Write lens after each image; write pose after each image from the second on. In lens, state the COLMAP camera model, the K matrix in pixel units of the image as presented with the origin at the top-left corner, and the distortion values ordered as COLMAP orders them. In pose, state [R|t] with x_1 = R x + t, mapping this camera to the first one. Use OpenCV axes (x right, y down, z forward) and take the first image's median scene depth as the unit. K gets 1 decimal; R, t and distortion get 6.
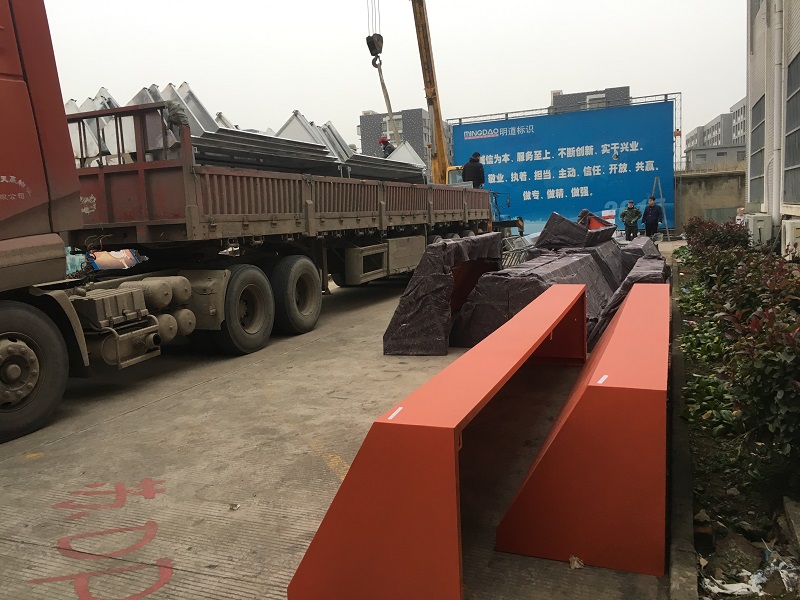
lens RADIAL K [[672.4, 0, 400.0], [0, 672.4, 300.0], [0, 0, 1]] dist [0.088939, -0.141018]
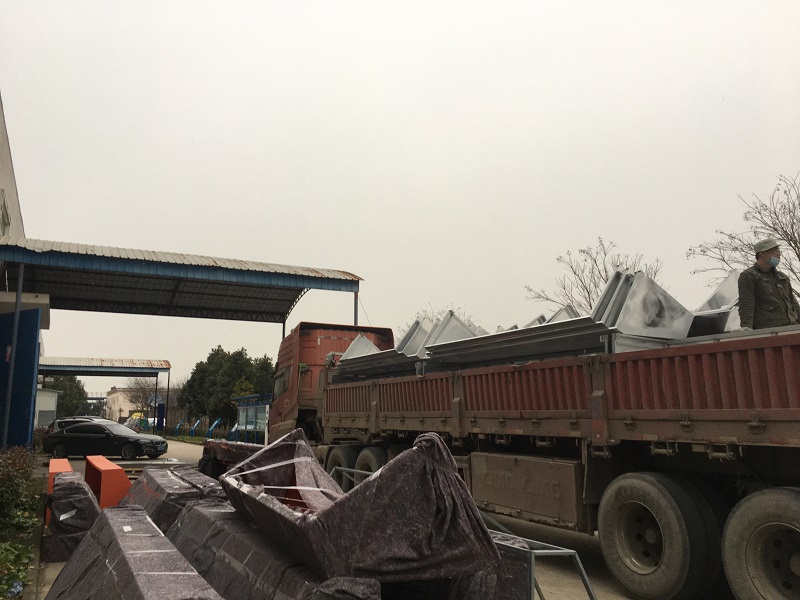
lens RADIAL K [[672.4, 0, 400.0], [0, 672.4, 300.0], [0, 0, 1]] dist [0.088939, -0.141018]
pose [[-0.661568, -0.092623, -0.744143, 0.521680], [-0.071869, 0.995606, -0.060029, -0.184178], [0.746433, 0.013767, -0.665318, 1.301770]]
